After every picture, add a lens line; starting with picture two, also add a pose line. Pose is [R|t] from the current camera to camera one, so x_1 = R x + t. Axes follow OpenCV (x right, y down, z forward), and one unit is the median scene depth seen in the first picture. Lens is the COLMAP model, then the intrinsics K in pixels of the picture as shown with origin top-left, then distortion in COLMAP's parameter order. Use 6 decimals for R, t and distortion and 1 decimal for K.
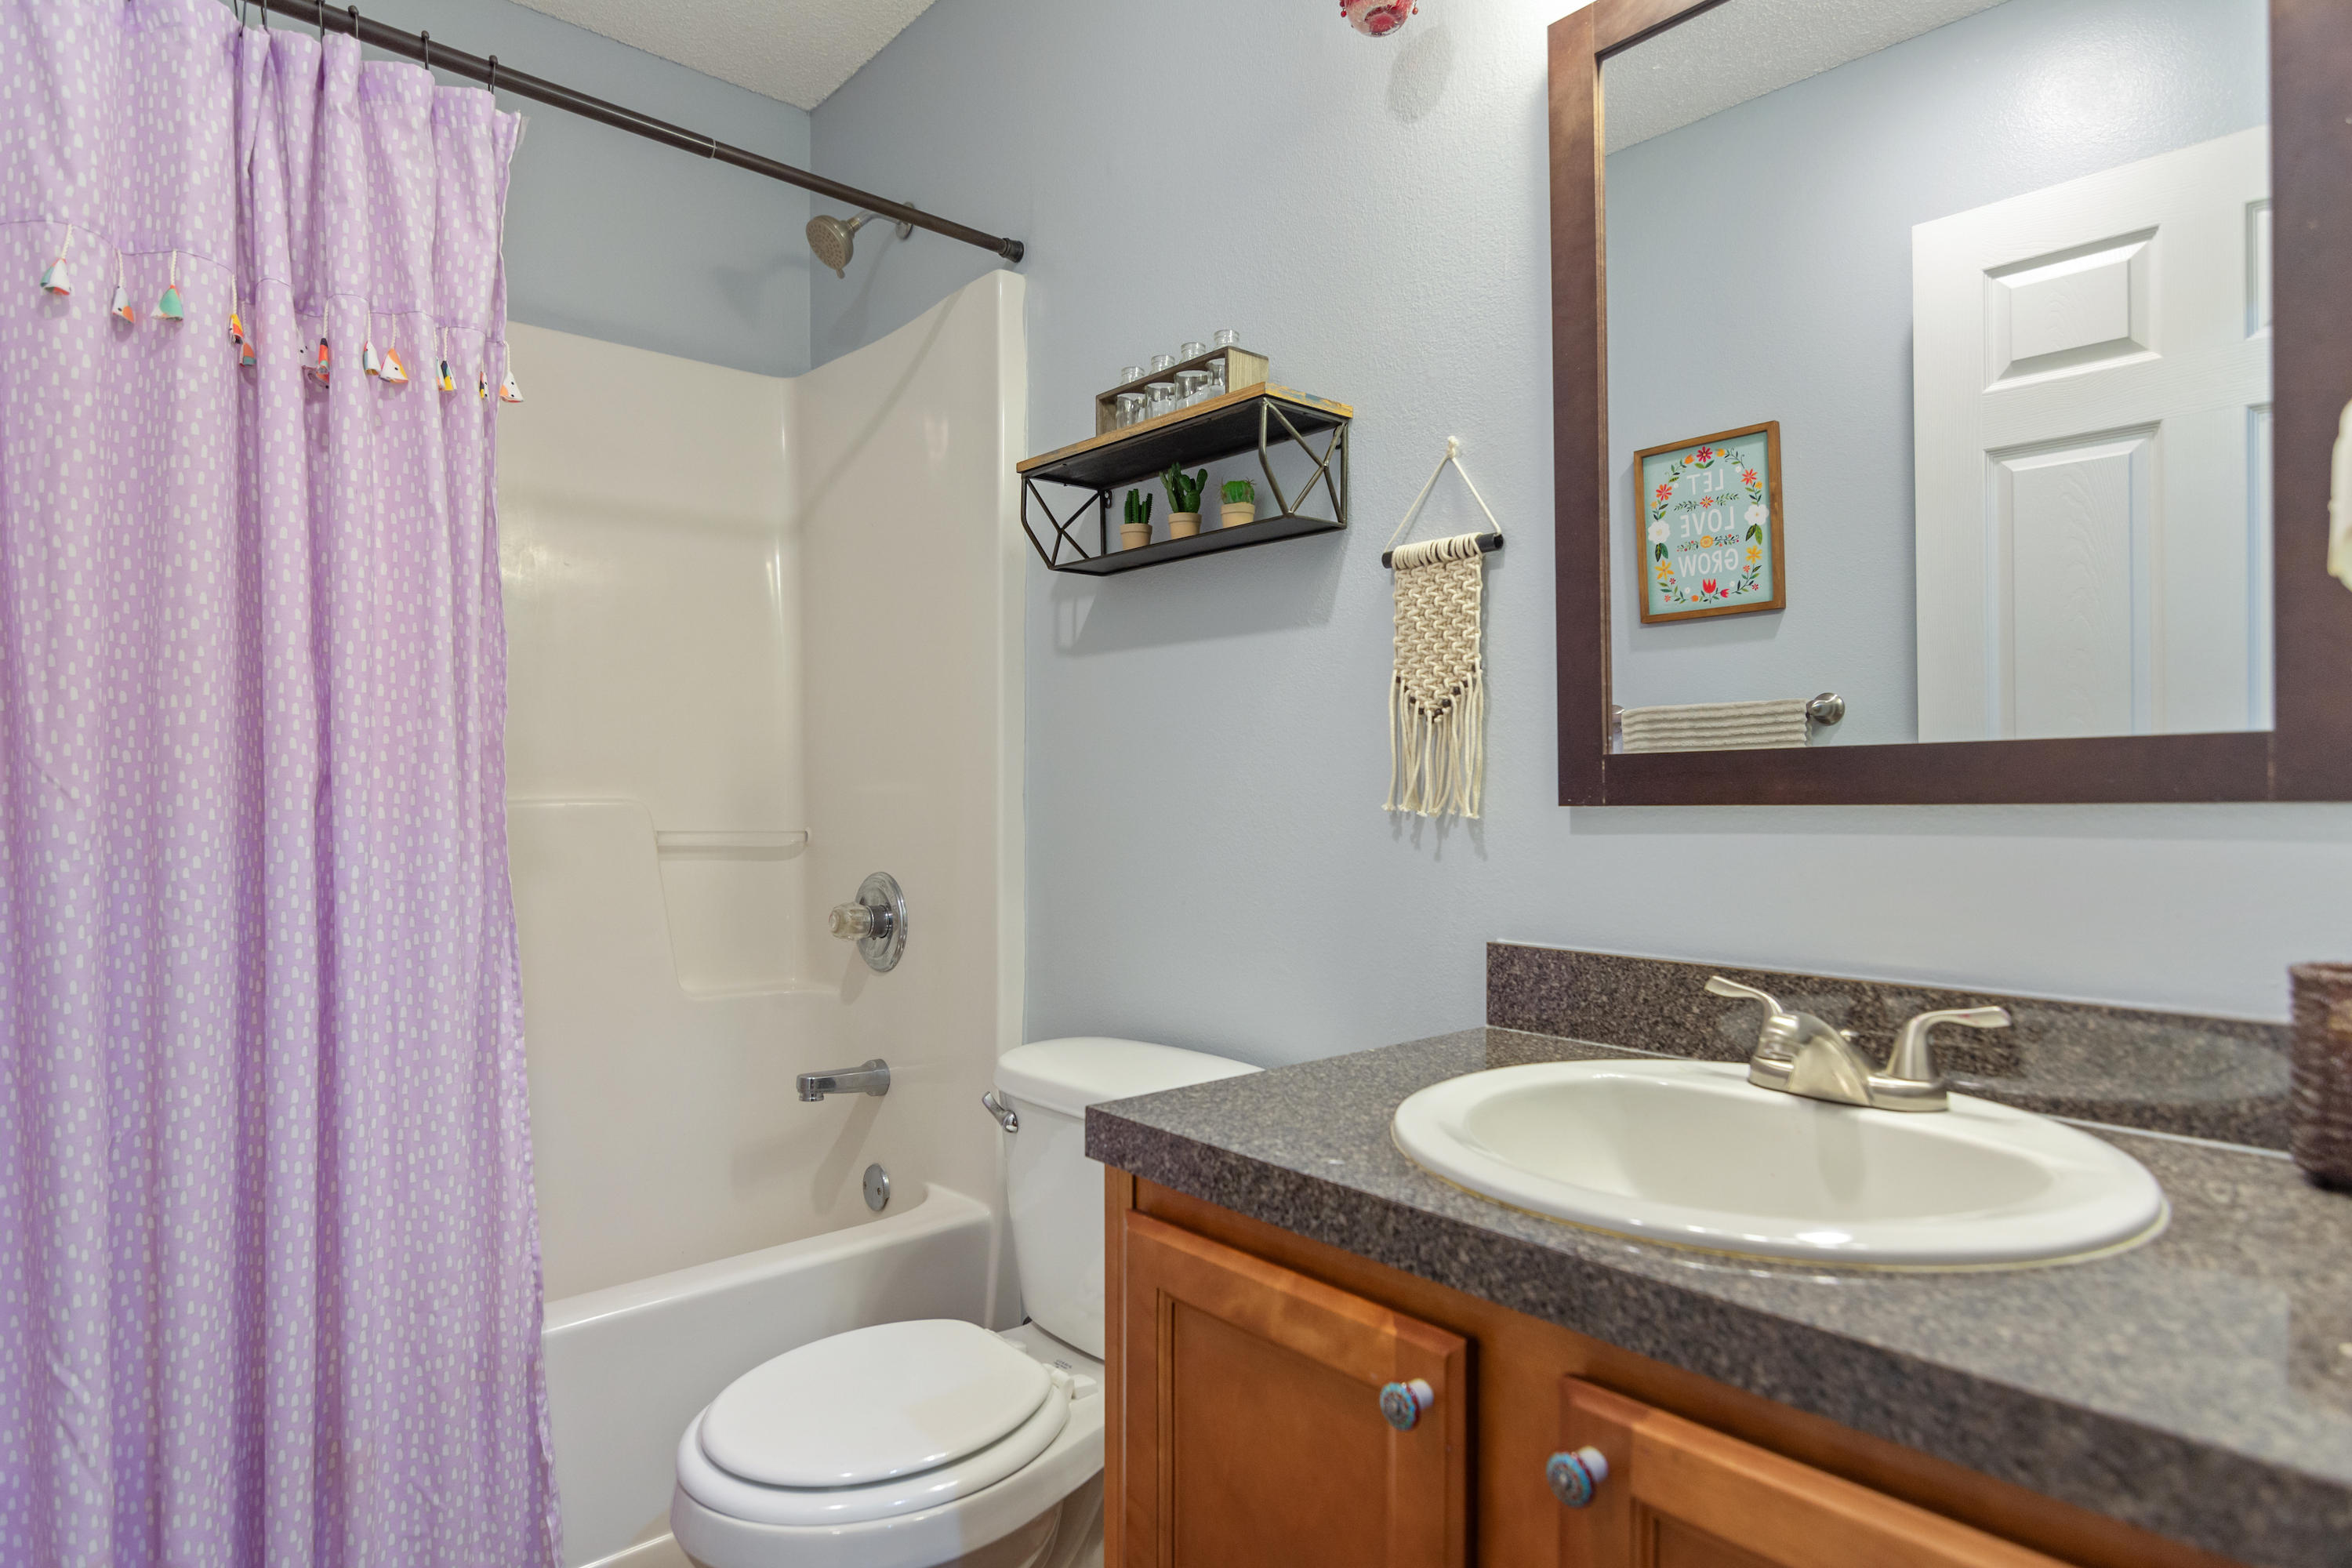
lens RADIAL K [[1247.1, 0, 1175.2], [0, 1247.1, 794.1], [0, 0, 1]] dist [-0.002401, 0.000650]
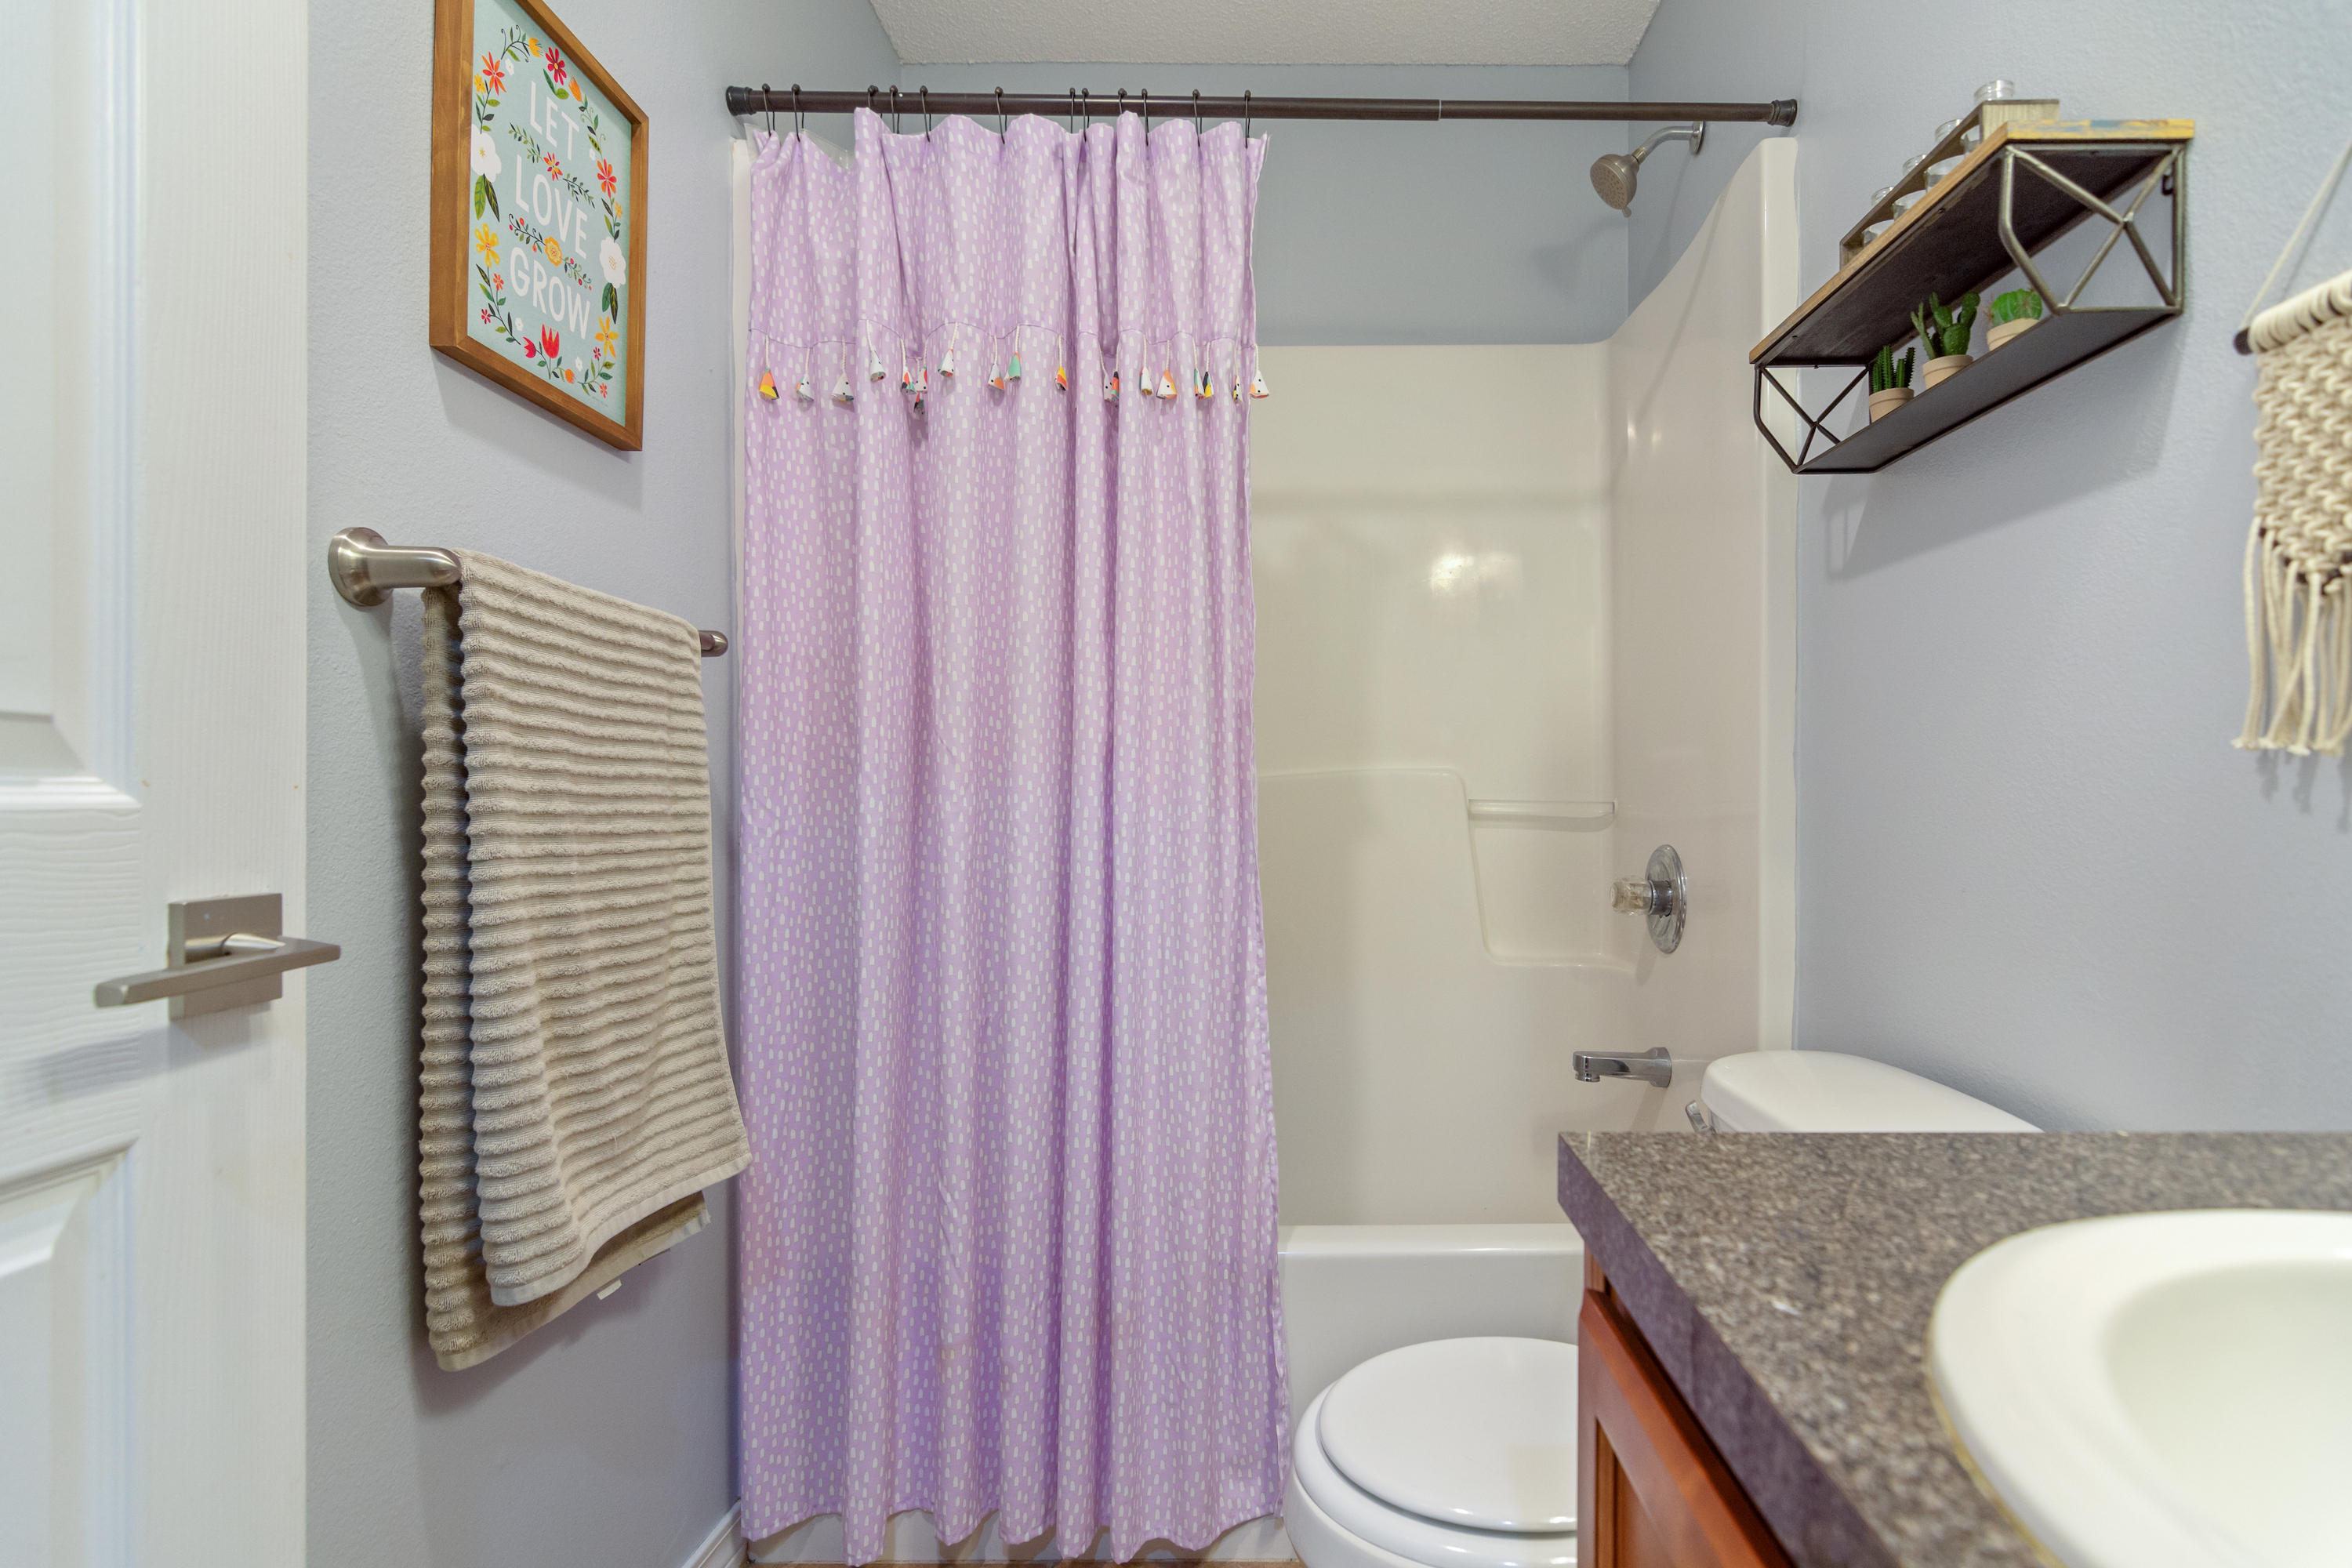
lens RADIAL K [[1207.3, 0, 1180.4], [0, 1207.3, 764.1], [0, 0, 1]] dist [-0.003575, -0.000375]
pose [[0.769446, -0.002180, -0.638708, 0.103973], [-0.003240, 0.999968, -0.007315, 0.019071], [0.638704, 0.007698, 0.769414, 0.151180]]
